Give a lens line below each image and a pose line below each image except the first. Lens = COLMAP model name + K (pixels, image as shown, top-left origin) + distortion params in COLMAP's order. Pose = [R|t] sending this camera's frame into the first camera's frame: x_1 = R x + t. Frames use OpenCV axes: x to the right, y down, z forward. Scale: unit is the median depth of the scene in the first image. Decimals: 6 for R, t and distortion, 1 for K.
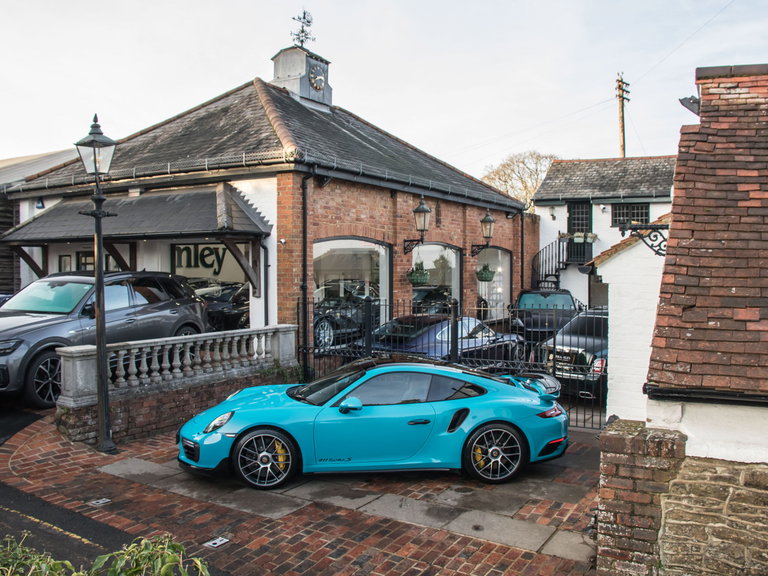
lens RADIAL K [[724.4, 0, 384.0], [0, 724.4, 288.0], [0, 0, 1]] dist [-0.190724, 0.137974]
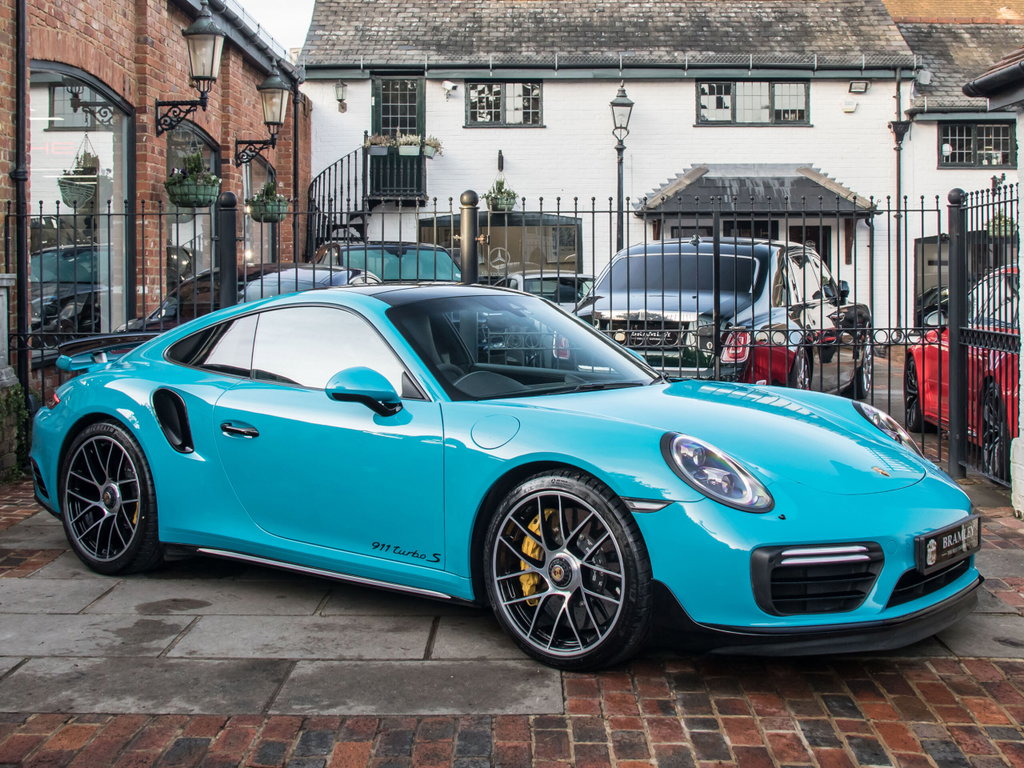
lens RADIAL K [[1427.8, 0, 552.9], [0, 1427.8, 285.1], [0, 0, 1]] dist [-0.111158, 0.178909]
pose [[0.848931, -0.009574, 0.528418, -0.263225], [0.023172, 0.999549, -0.019117, 0.075897], [-0.527996, 0.028474, 0.848769, 0.236917]]
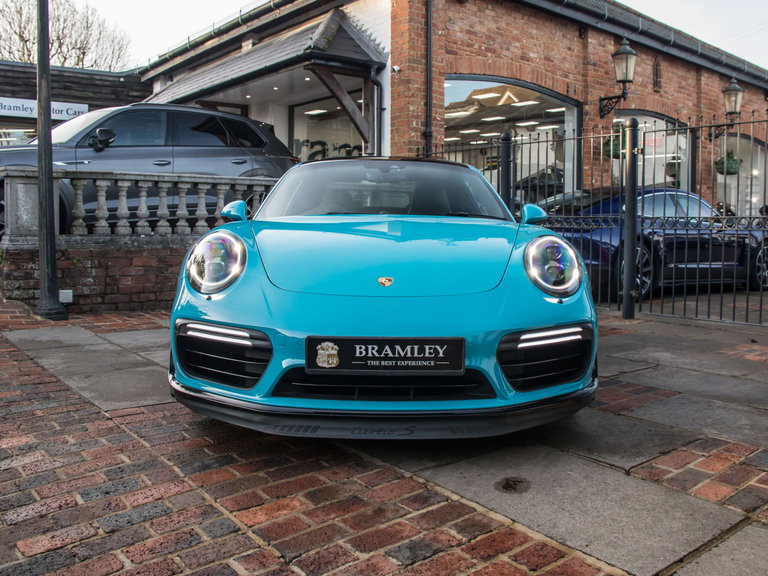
lens RADIAL K [[724.4, 0, 384.0], [0, 724.4, 288.0], [0, 0, 1]] dist [-0.190724, 0.137974]
pose [[0.934618, 0.035007, -0.353927, 0.102097], [-0.018559, 0.998589, 0.049761, 0.114122], [0.355169, -0.039939, 0.933948, 0.330365]]
